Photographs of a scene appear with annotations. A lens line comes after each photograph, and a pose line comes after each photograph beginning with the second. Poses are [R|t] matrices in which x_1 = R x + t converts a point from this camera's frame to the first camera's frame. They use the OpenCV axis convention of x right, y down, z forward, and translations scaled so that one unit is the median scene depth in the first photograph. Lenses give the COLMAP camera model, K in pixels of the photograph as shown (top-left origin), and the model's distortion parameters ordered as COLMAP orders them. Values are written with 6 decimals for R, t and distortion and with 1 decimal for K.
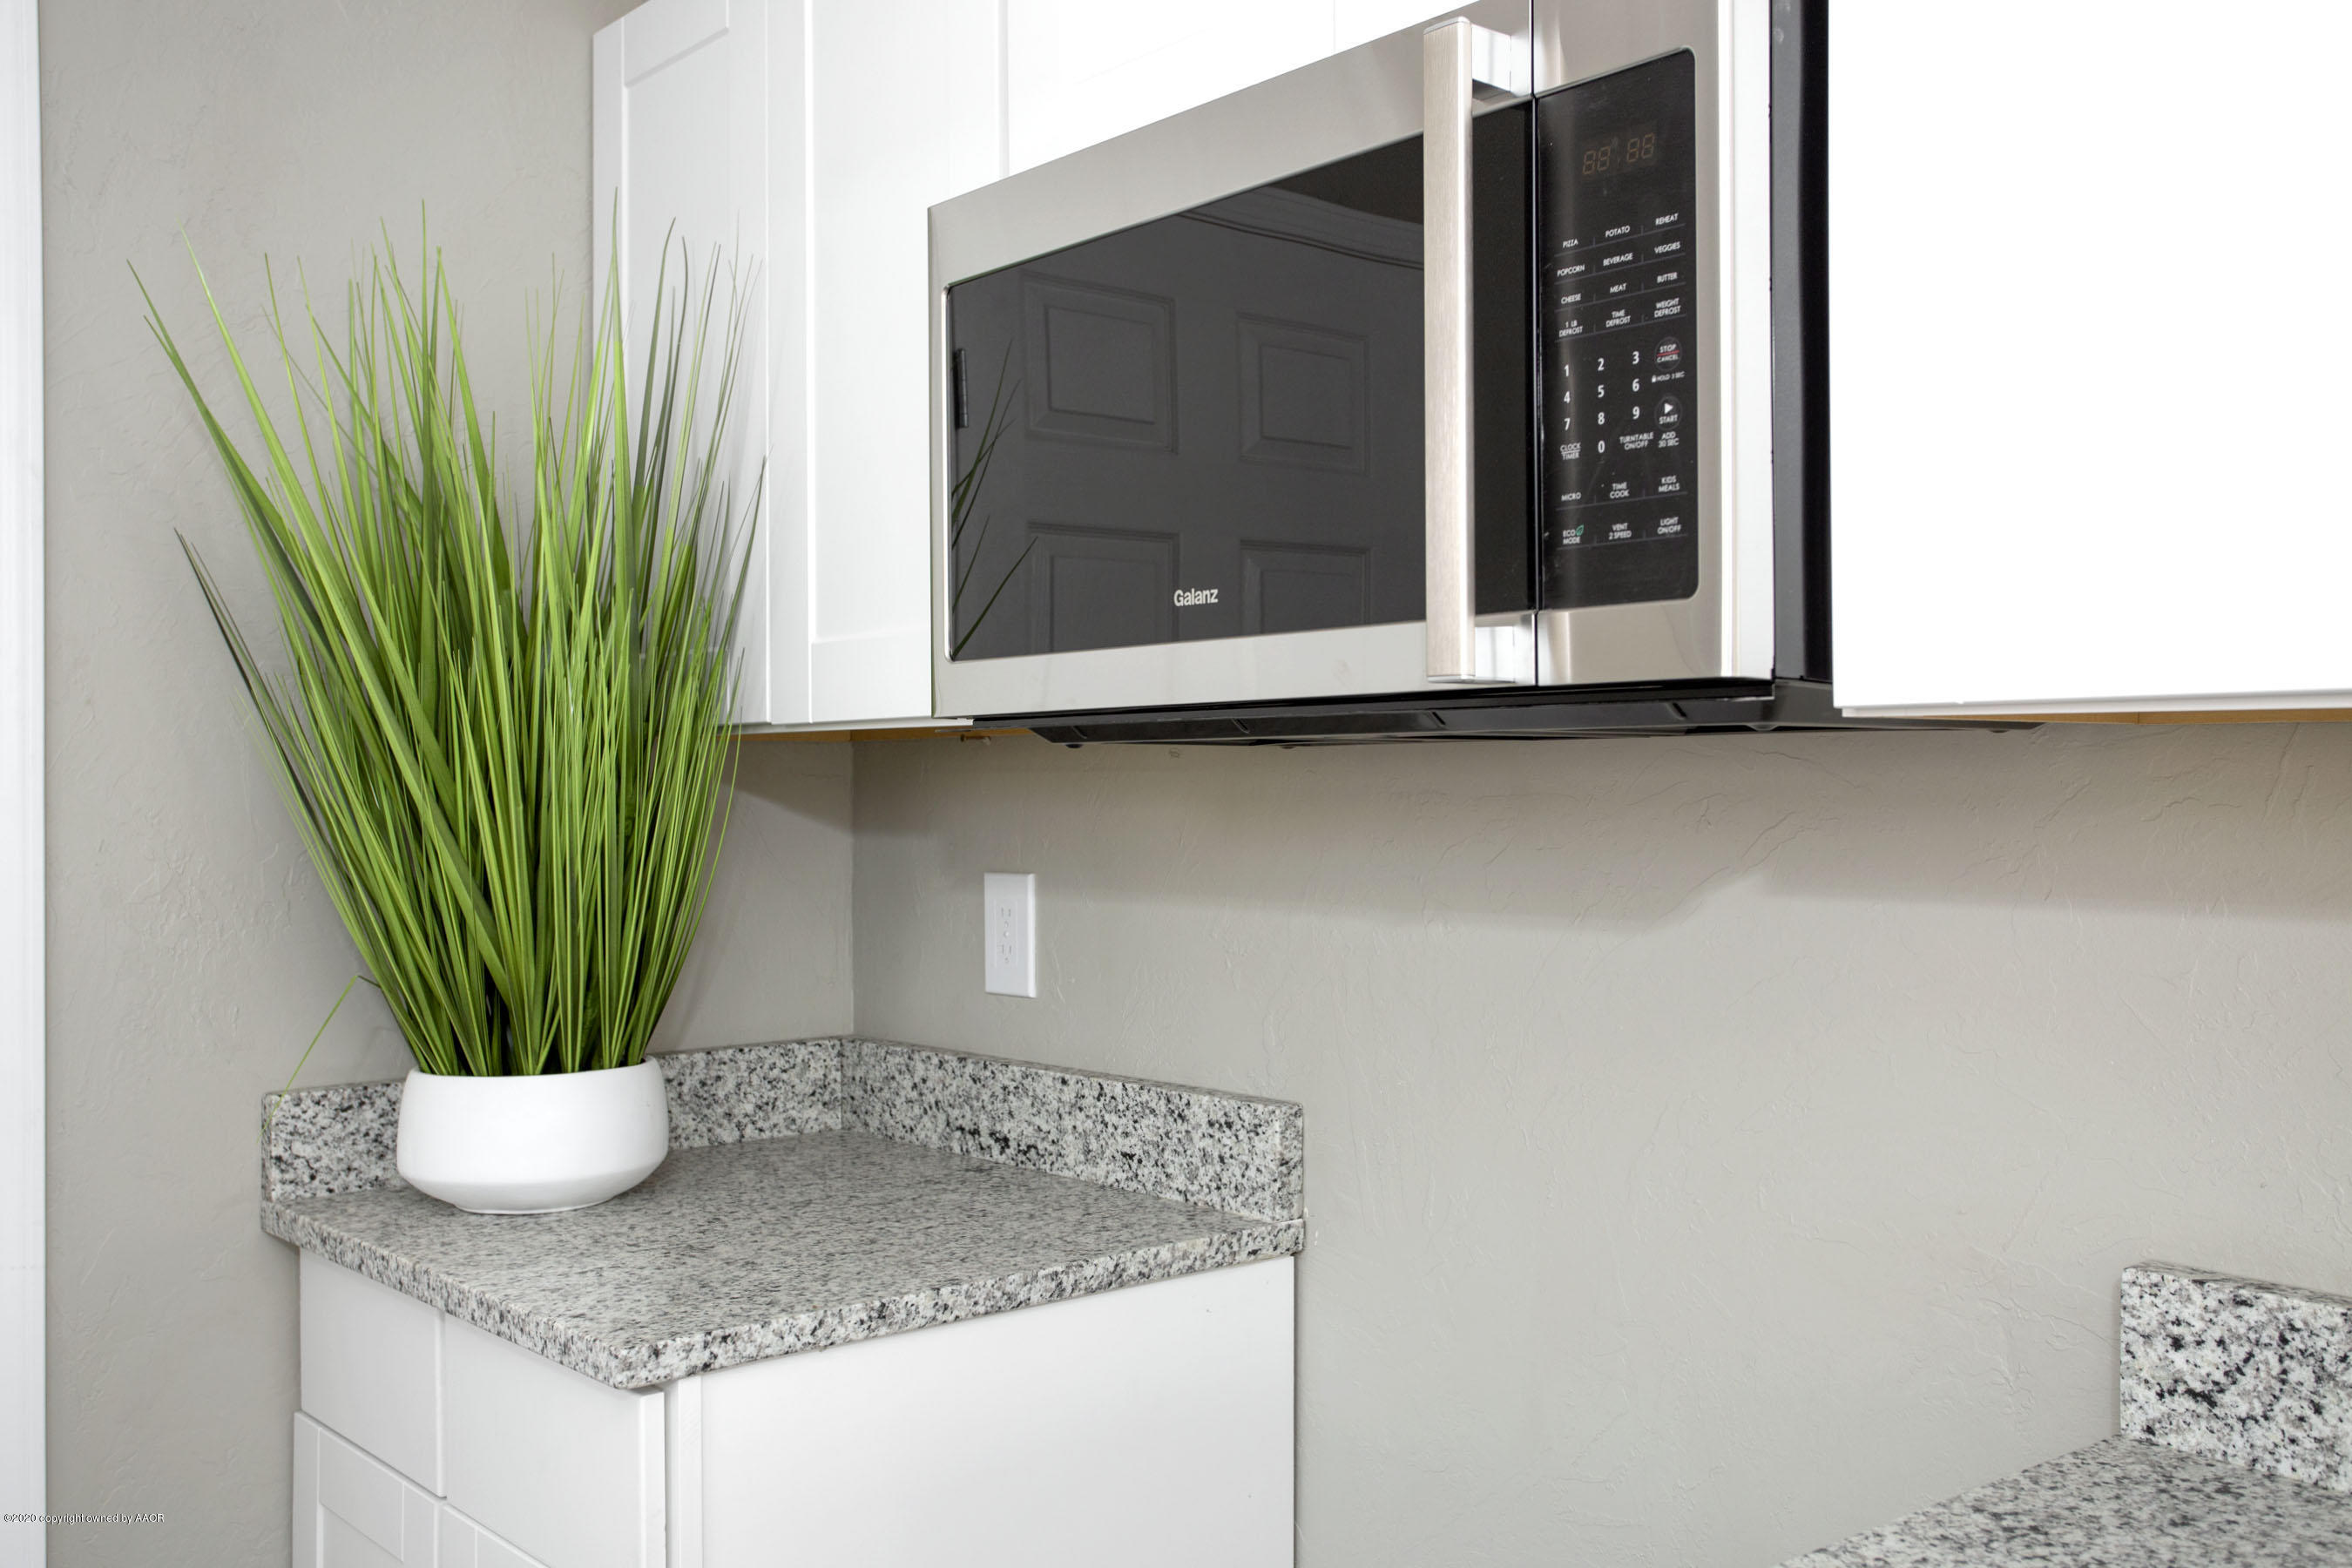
lens RADIAL K [[2181.3, 0, 1225.1], [0, 2181.3, 739.5], [0, 0, 1]] dist [0.056492, -0.000131]
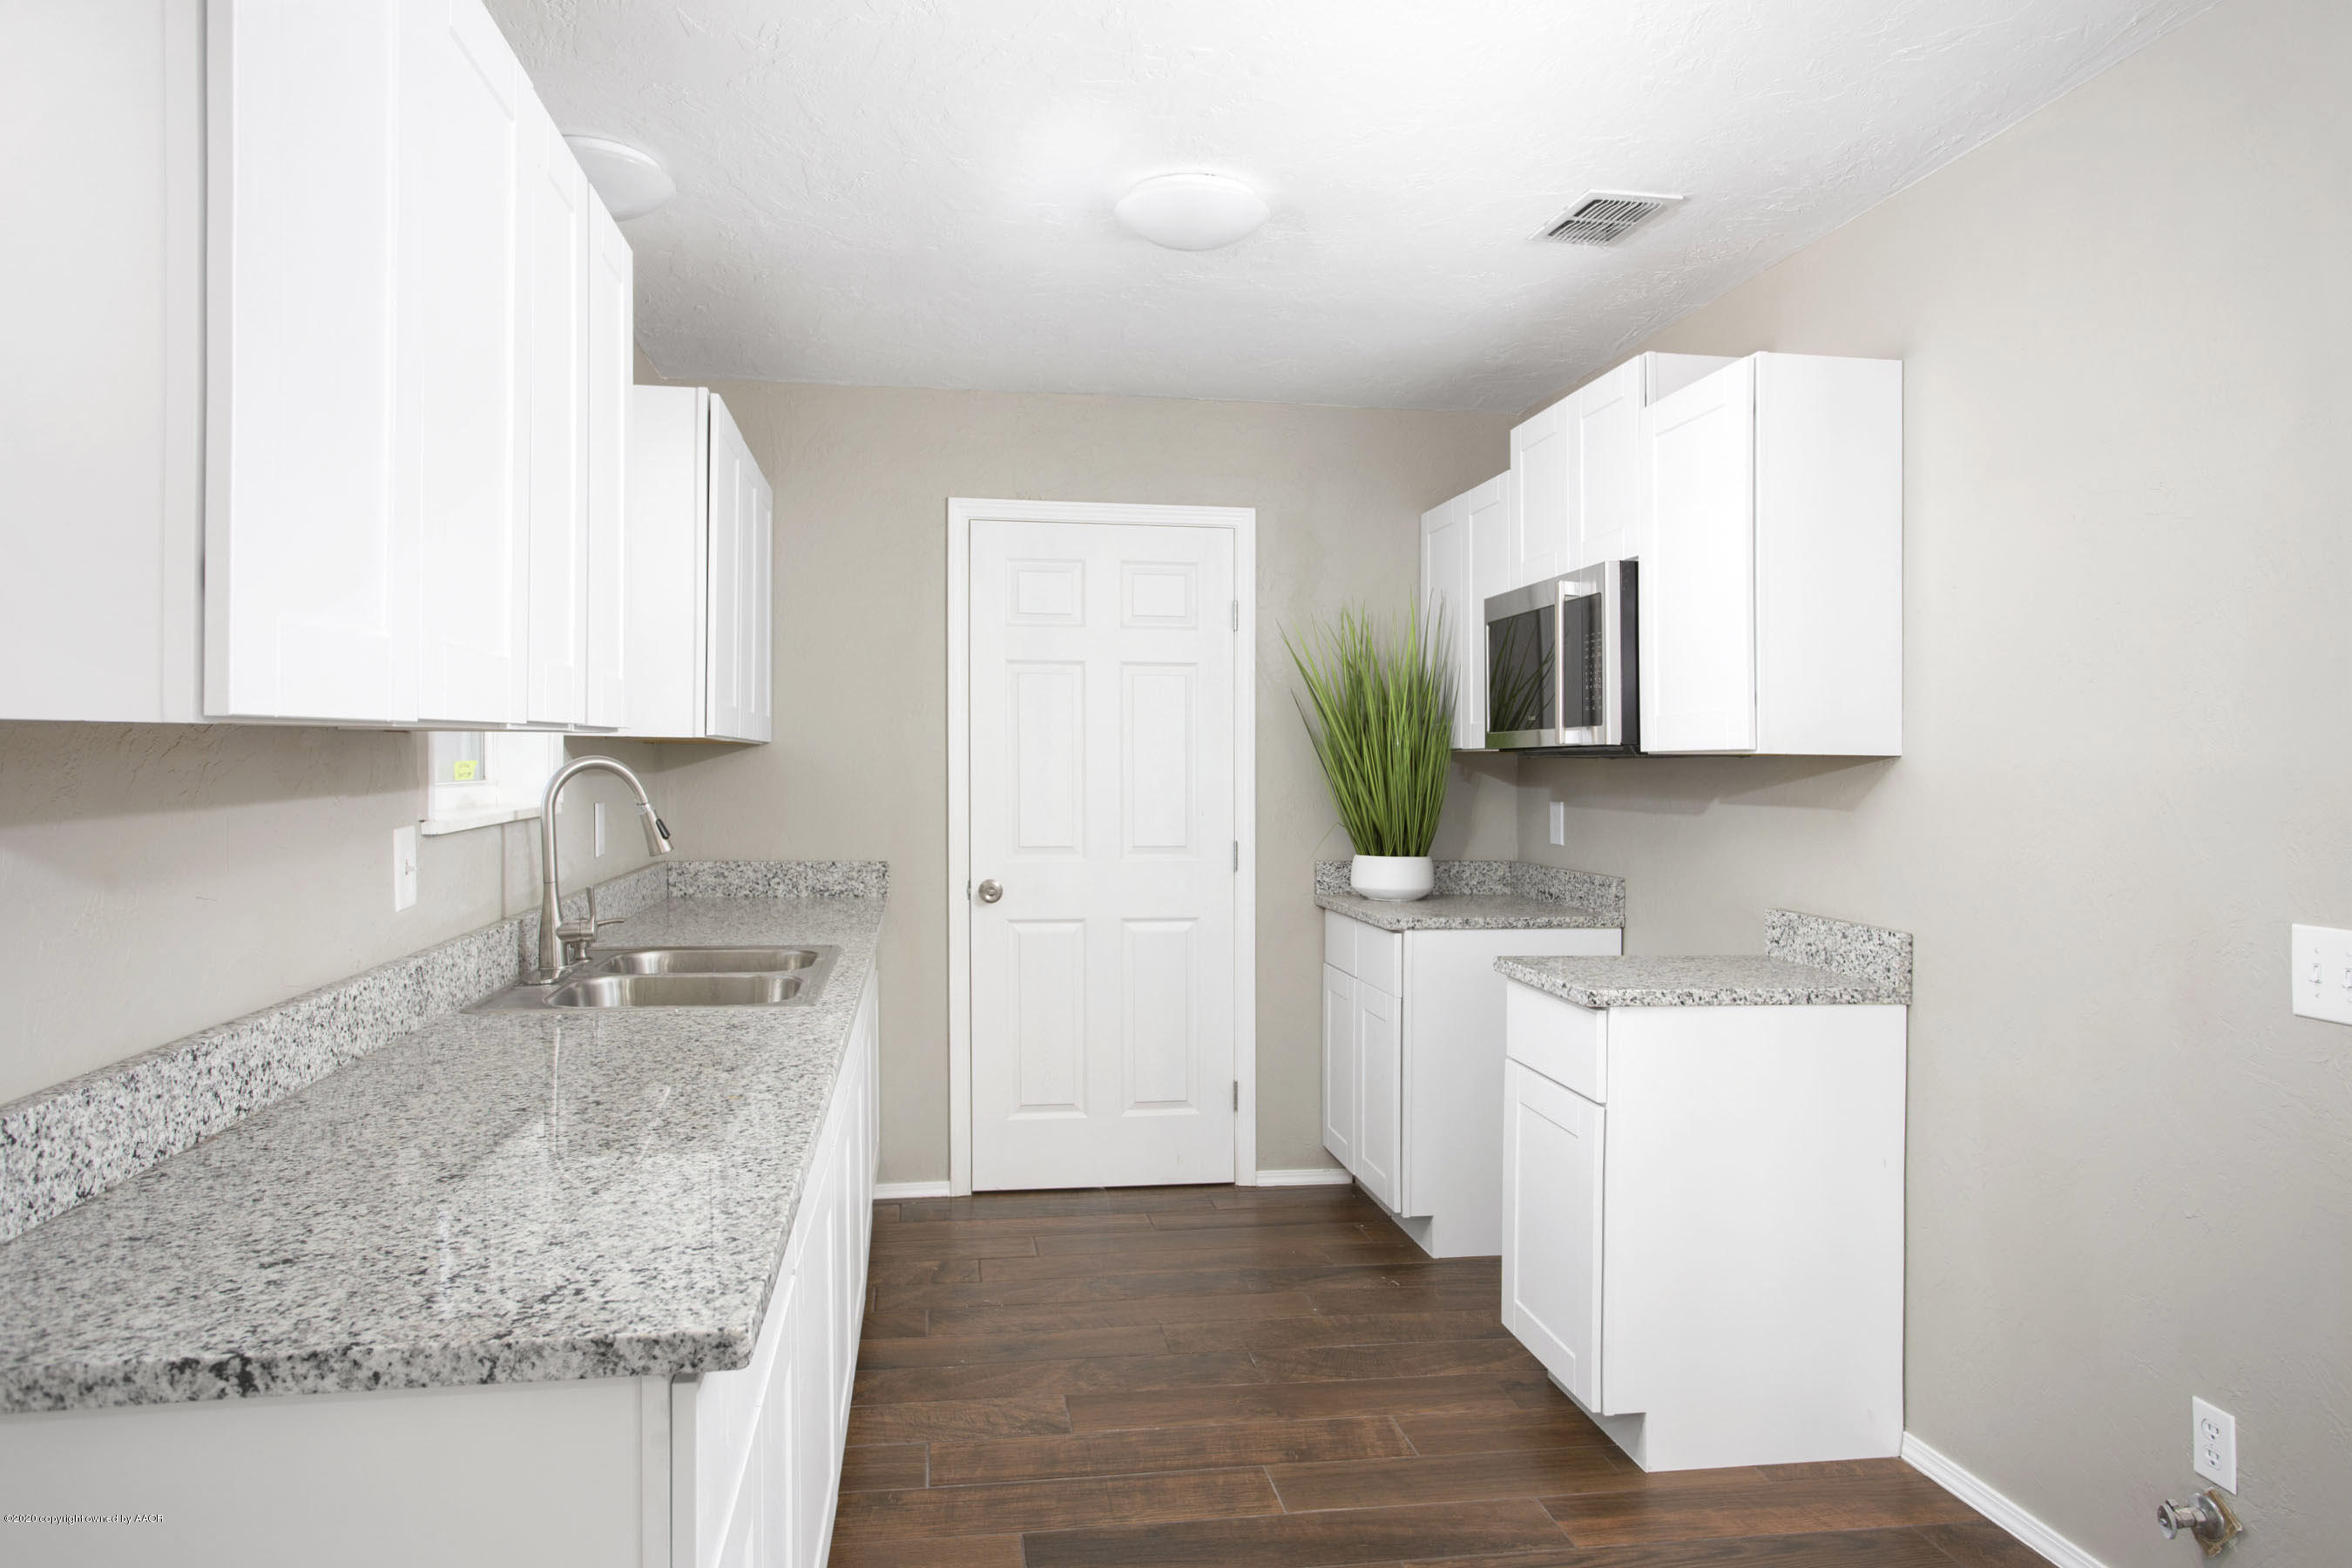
lens RADIAL K [[1515.3, 0, 1175.7], [0, 1515.3, 774.9], [0, 0, 1]] dist [-0.001343, 0.000091]
pose [[0.845657, 0.016384, -0.533474, 0.622429], [-0.004943, 0.999726, 0.022868, -0.017482], [0.533703, -0.016702, 0.845507, -1.075445]]
